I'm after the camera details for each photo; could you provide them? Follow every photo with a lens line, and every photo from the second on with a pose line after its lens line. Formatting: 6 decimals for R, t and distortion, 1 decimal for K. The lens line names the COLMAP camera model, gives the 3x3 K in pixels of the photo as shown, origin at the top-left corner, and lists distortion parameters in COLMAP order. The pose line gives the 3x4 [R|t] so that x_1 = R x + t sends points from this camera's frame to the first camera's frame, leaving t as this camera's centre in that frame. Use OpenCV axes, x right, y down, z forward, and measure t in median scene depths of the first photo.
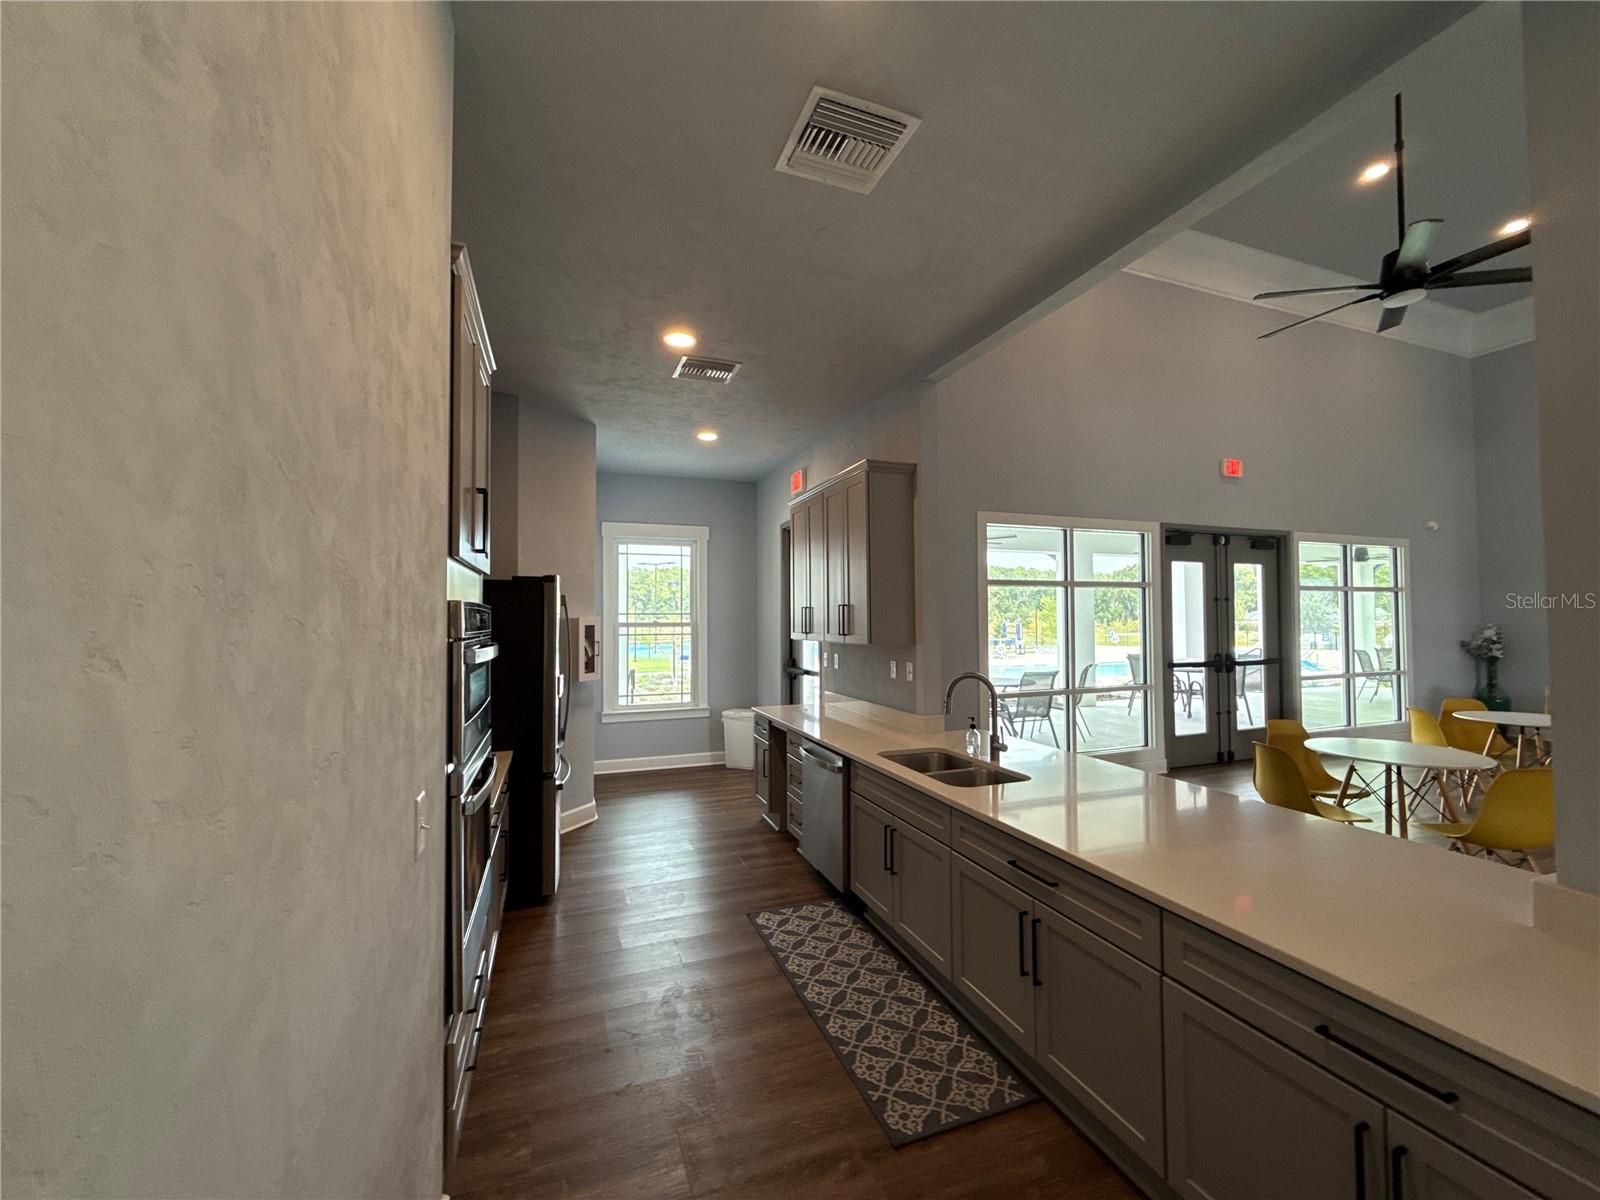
lens RADIAL K [[635.6, 0, 801.5], [0, 635.6, 601.7], [0, 0, 1]] dist [0.006829, -0.001380]
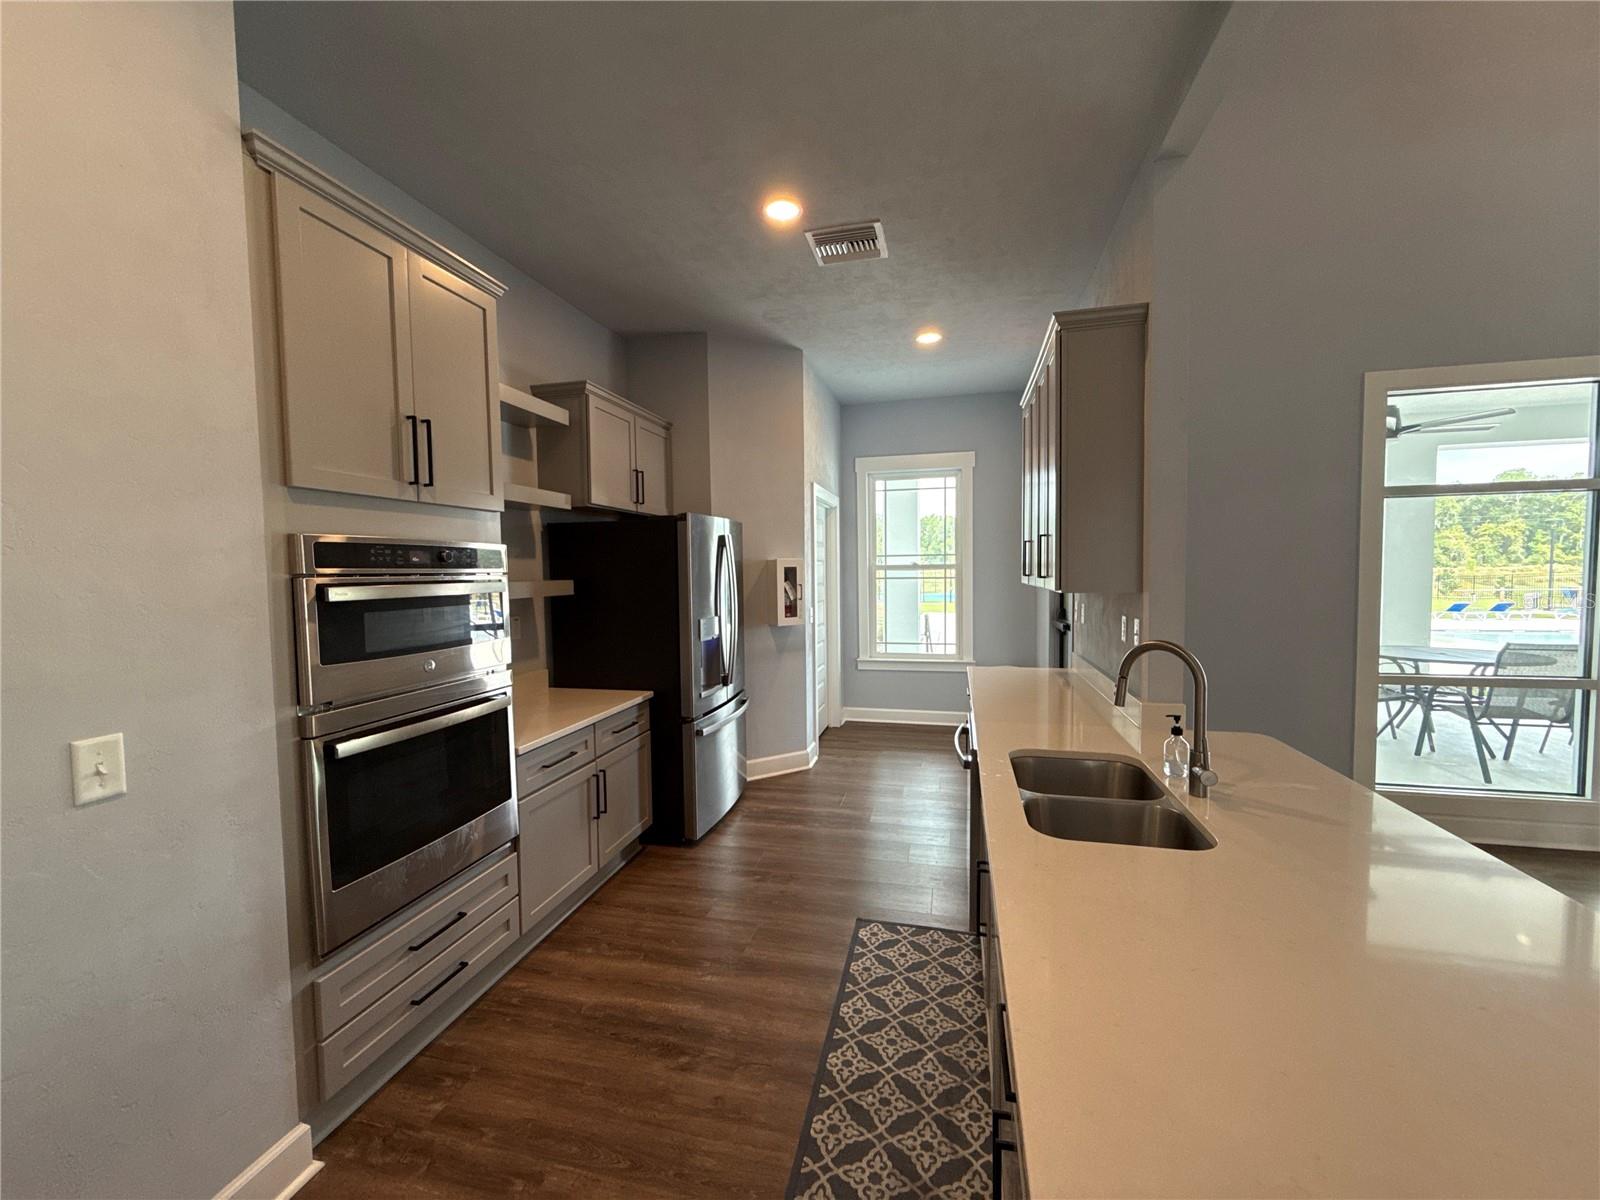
lens RADIAL K [[635.6, 0, 811.8], [0, 635.6, 600.1], [0, 0, 1]] dist [0.006829, -0.001380]
pose [[0.829271, 0.022306, -0.558401, 0.177794], [0.024253, 0.996825, 0.075837, 0.012274], [0.558319, -0.076432, 0.826098, 0.186610]]
